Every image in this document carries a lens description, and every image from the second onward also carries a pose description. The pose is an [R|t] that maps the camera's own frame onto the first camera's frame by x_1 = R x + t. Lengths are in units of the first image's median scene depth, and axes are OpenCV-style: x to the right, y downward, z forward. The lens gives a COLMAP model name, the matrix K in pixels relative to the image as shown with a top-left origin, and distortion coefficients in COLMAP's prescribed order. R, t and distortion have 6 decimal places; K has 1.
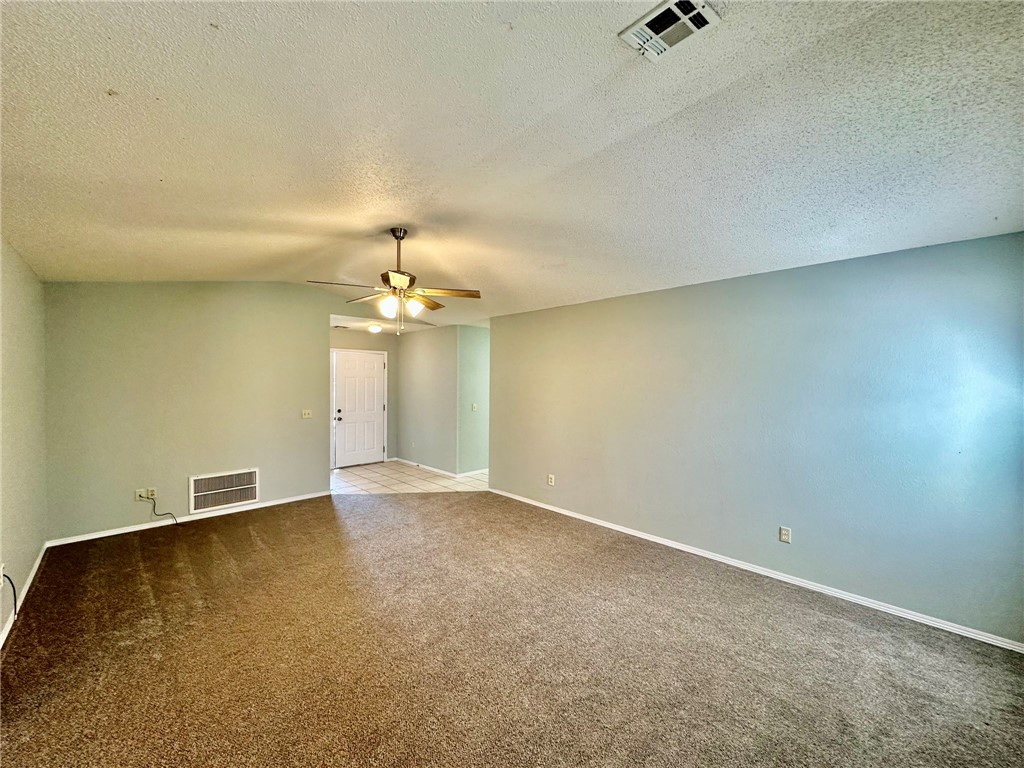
lens RADIAL K [[406.1, 0, 512.0], [0, 406.1, 384.0], [0, 0, 1]] dist [-0.003065, 0.000618]
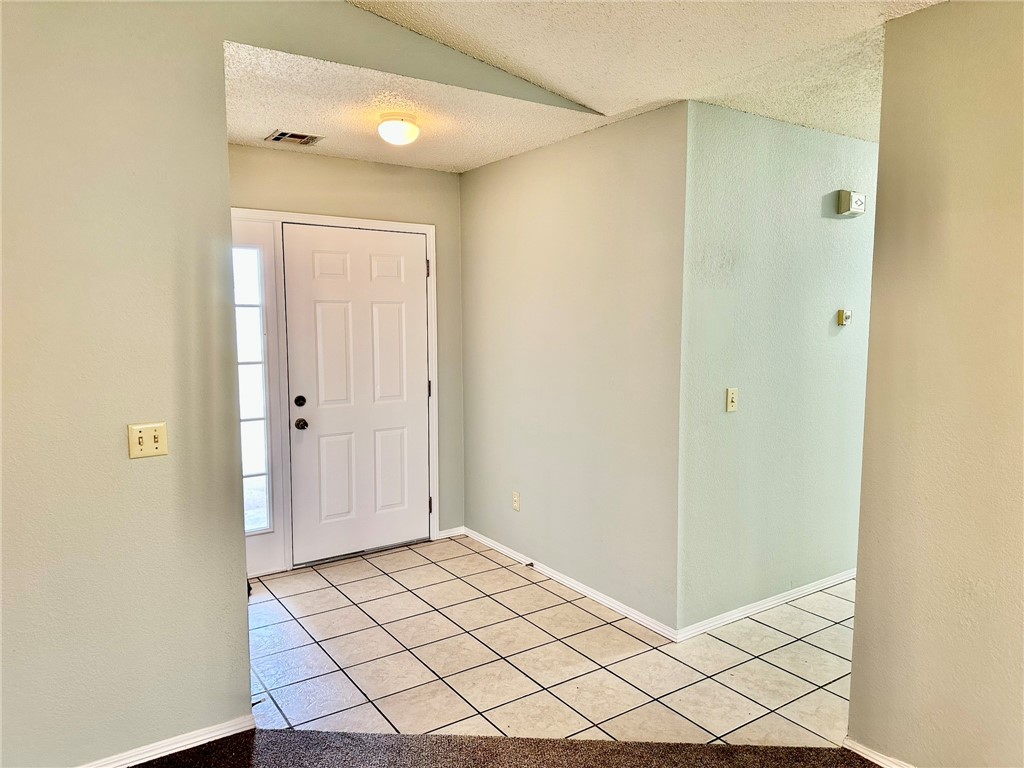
lens RADIAL K [[724.8, 0, 512.0], [0, 724.8, 384.0], [0, 0, 1]] dist [0.001387, 0.000196]
pose [[0.984995, 0.013165, -0.172077, -0.158174], [0.003200, 0.995522, 0.094480, -0.002310], [0.172551, -0.093613, 0.980542, 0.463795]]
